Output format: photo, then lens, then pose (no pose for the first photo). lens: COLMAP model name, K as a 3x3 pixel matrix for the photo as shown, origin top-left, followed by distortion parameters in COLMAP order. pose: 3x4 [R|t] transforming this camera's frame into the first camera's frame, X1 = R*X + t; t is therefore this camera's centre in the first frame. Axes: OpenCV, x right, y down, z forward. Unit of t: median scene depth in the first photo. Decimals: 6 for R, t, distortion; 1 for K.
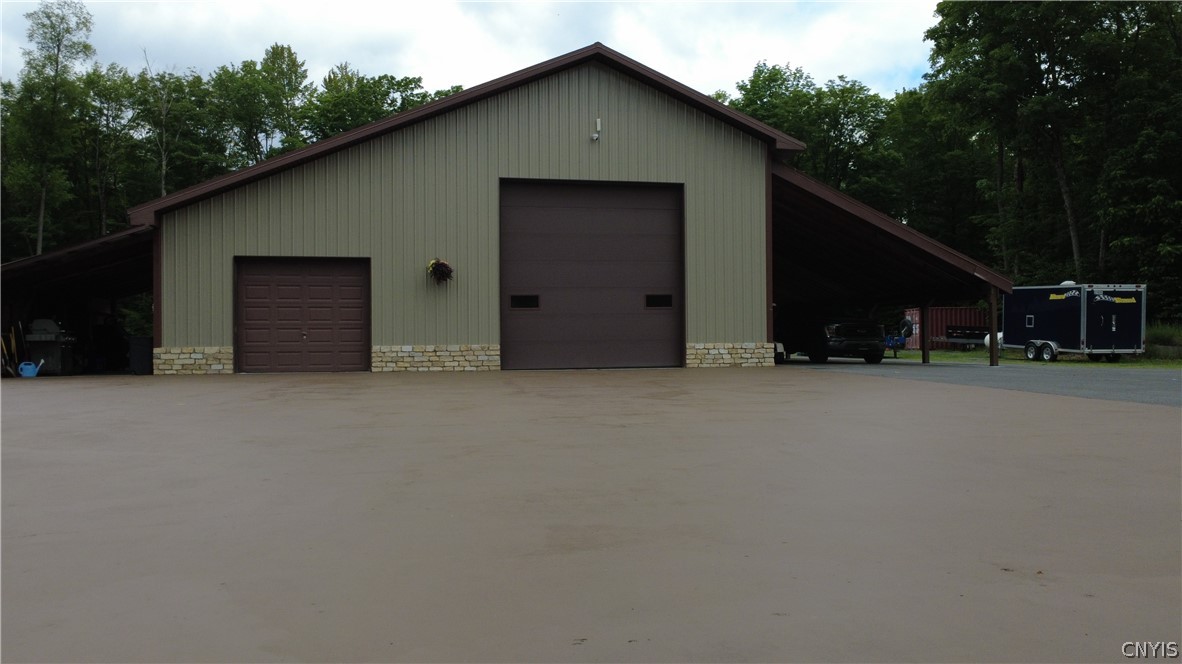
lens RADIAL K [[861.9, 0, 591.0], [0, 861.9, 332.0], [0, 0, 1]] dist [-0.003186, -0.003096]
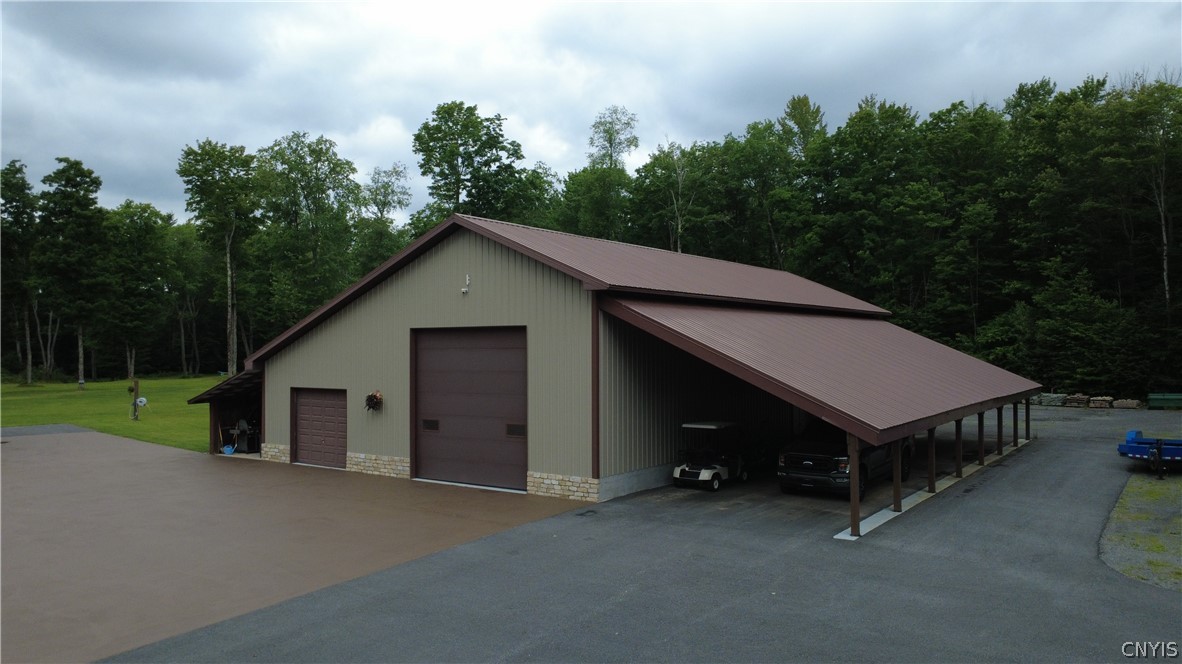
lens RADIAL K [[861.9, 0, 591.0], [0, 861.9, 332.0], [0, 0, 1]] dist [-0.003186, -0.003096]
pose [[0.672265, -0.004884, -0.740295, 0.992087], [0.009052, 0.999958, 0.001623, -0.167657], [0.740255, -0.007792, 0.672281, 0.325842]]
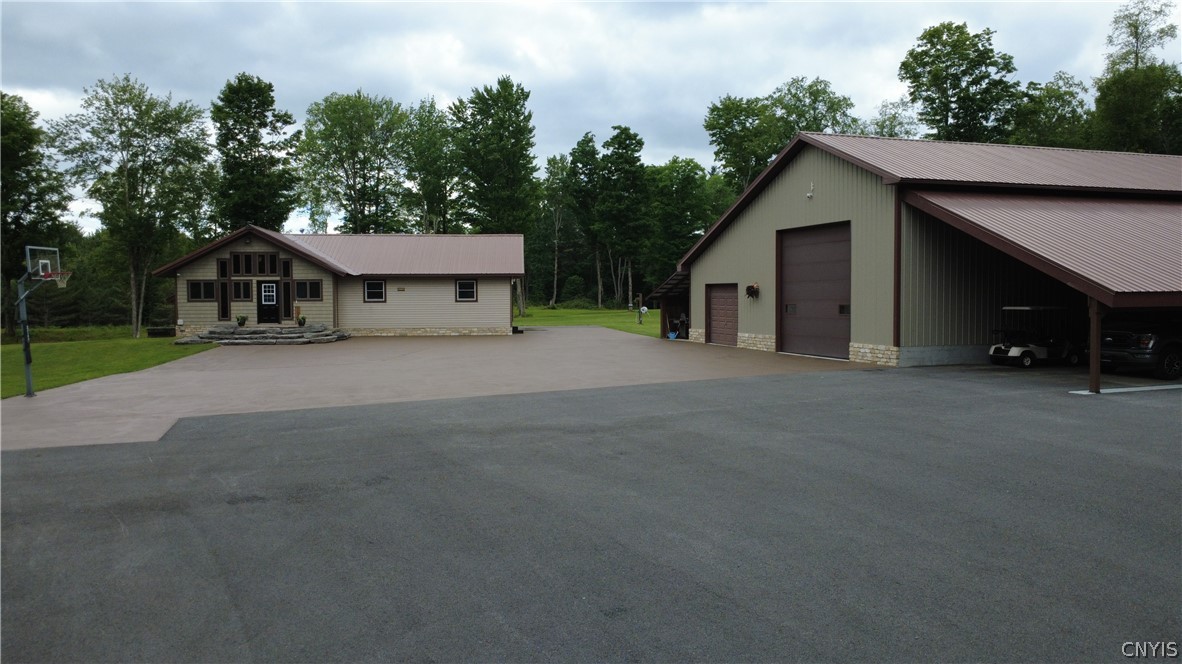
lens RADIAL K [[861.9, 0, 591.0], [0, 861.9, 332.0], [0, 0, 1]] dist [-0.003186, -0.003096]
pose [[0.111390, 0.053796, -0.992320, 1.387732], [0.021085, 0.998181, 0.056481, -0.086613], [0.993553, -0.027215, 0.110054, 0.468606]]
